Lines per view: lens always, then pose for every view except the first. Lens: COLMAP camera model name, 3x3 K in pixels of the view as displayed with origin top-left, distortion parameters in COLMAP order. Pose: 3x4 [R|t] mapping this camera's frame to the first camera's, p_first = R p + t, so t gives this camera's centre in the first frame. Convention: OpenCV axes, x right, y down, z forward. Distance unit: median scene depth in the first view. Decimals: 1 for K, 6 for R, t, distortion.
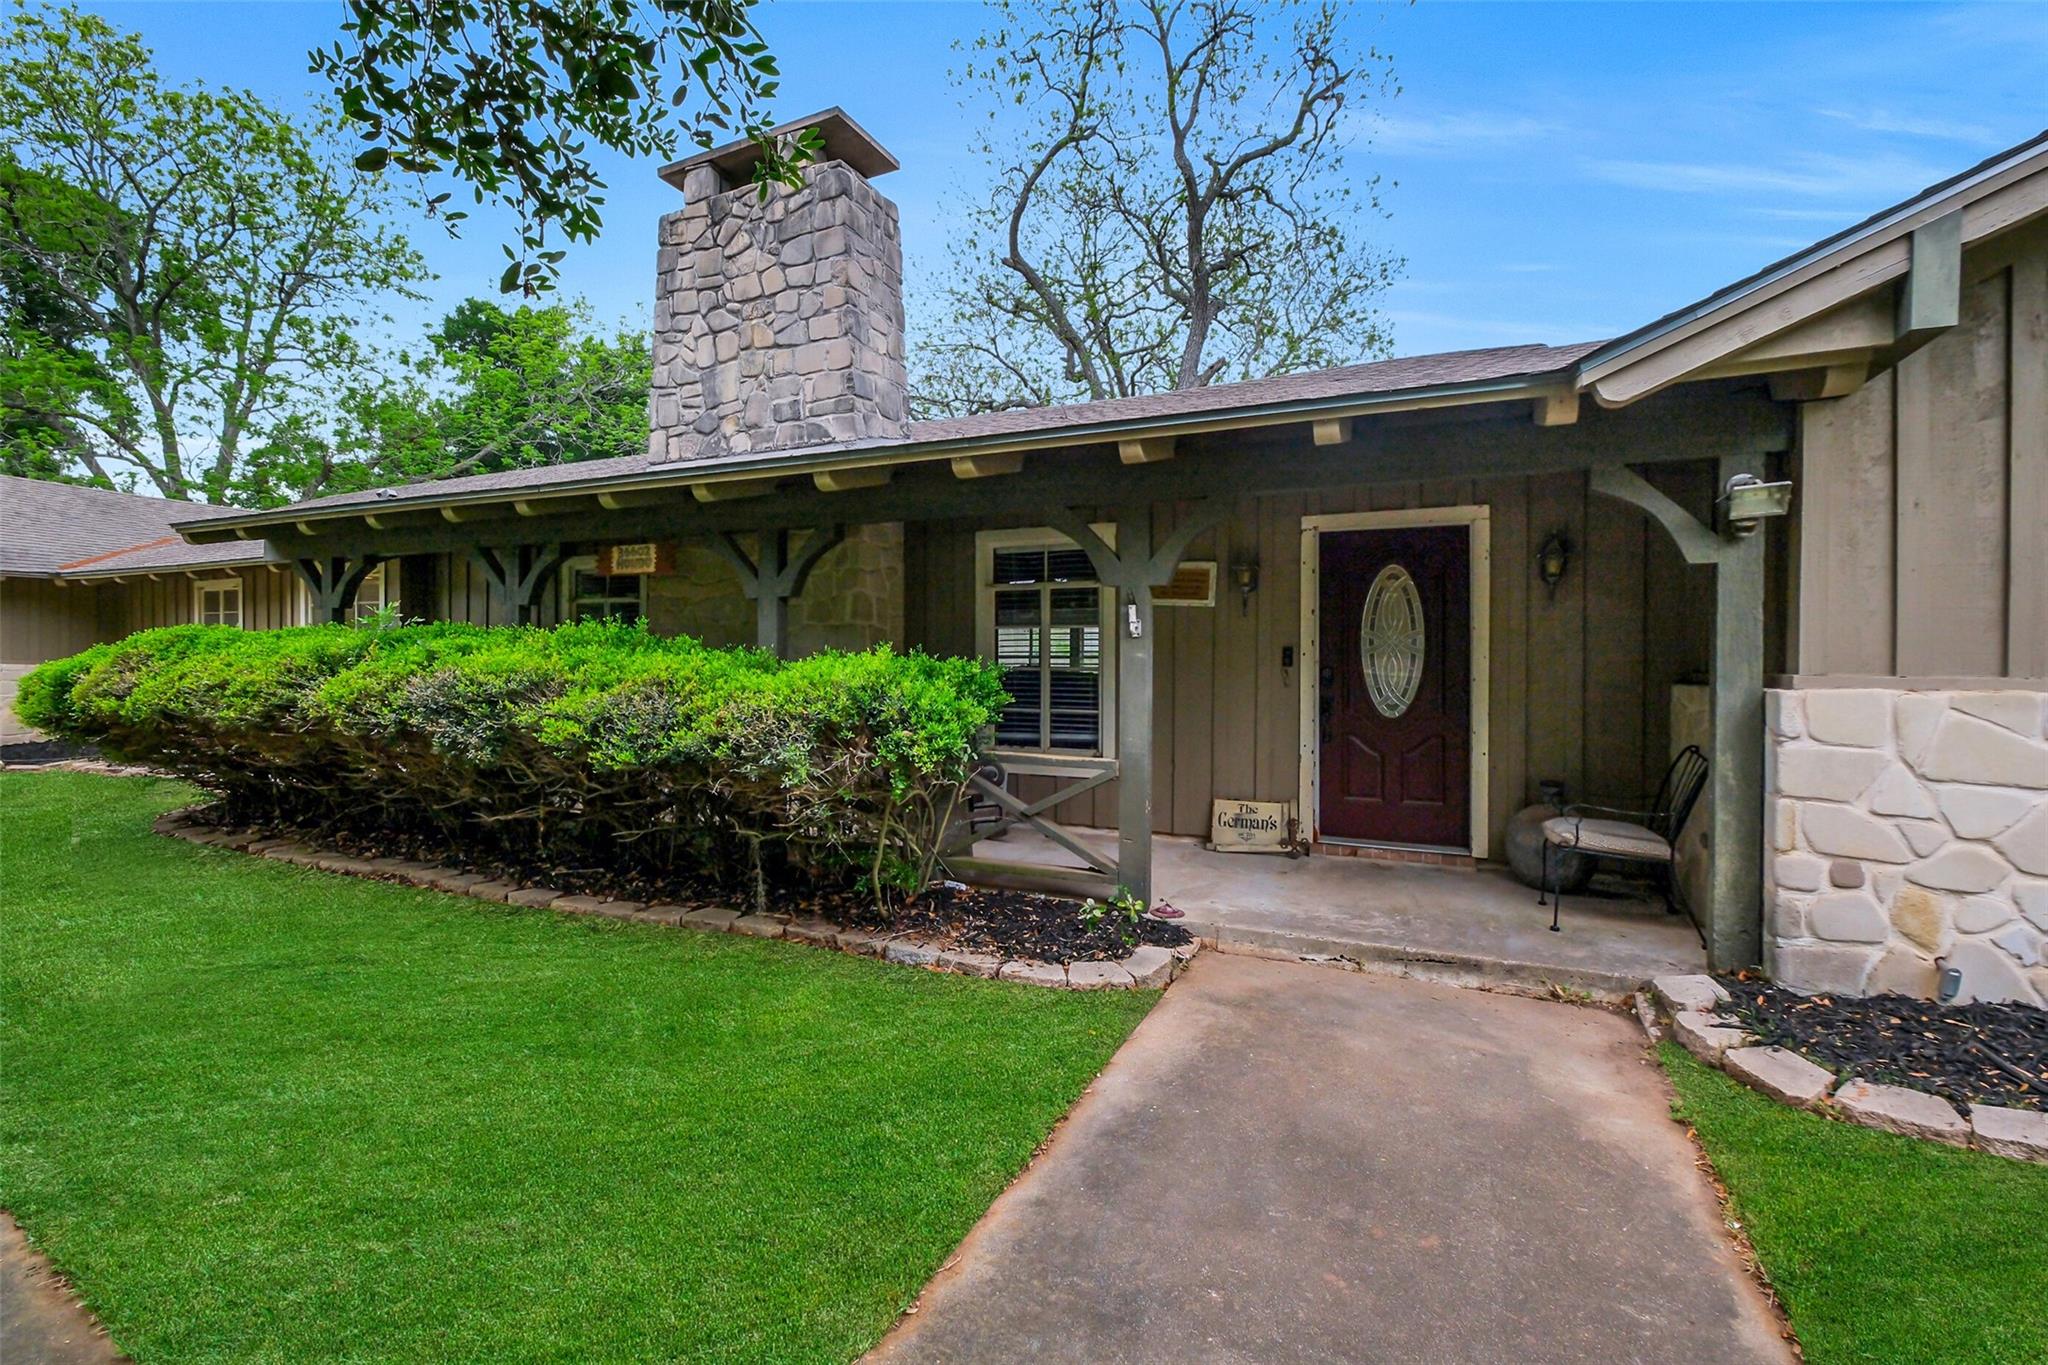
lens RADIAL K [[882.7, 0, 1023.5], [0, 882.7, 686.7], [0, 0, 1]] dist [-0.003053, 0.000079]
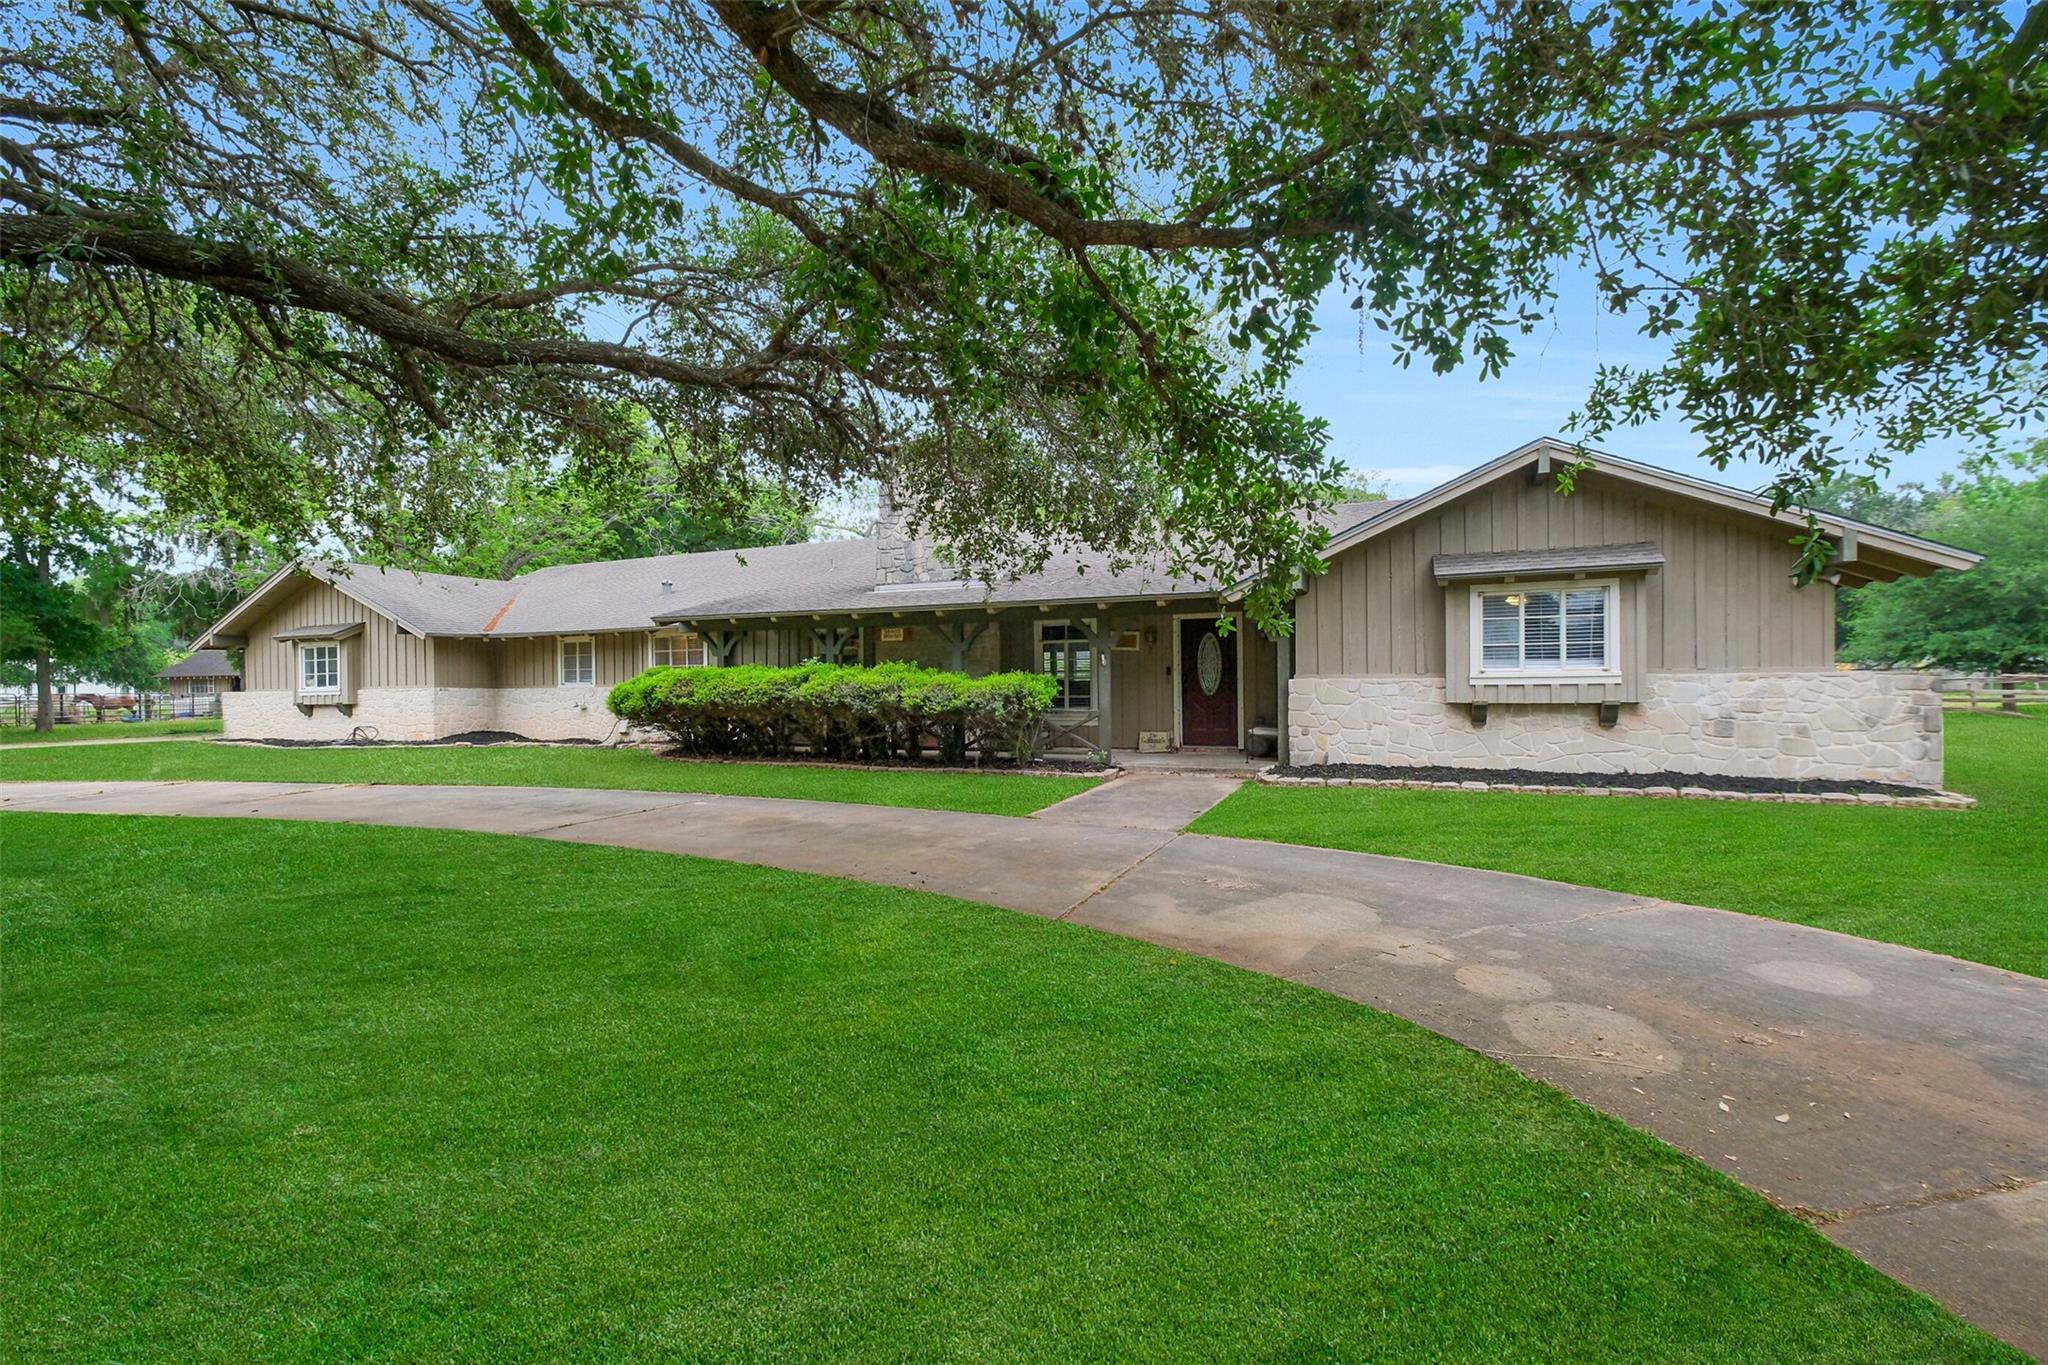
lens RADIAL K [[882.7, 0, 1023.6], [0, 882.7, 676.6], [0, 0, 1]] dist [-0.003053, 0.000079]
pose [[0.999541, -0.007581, 0.029330, -0.163709], [0.007679, 0.999965, -0.003246, -0.012173], [-0.029305, 0.003469, 0.999565, -1.381389]]
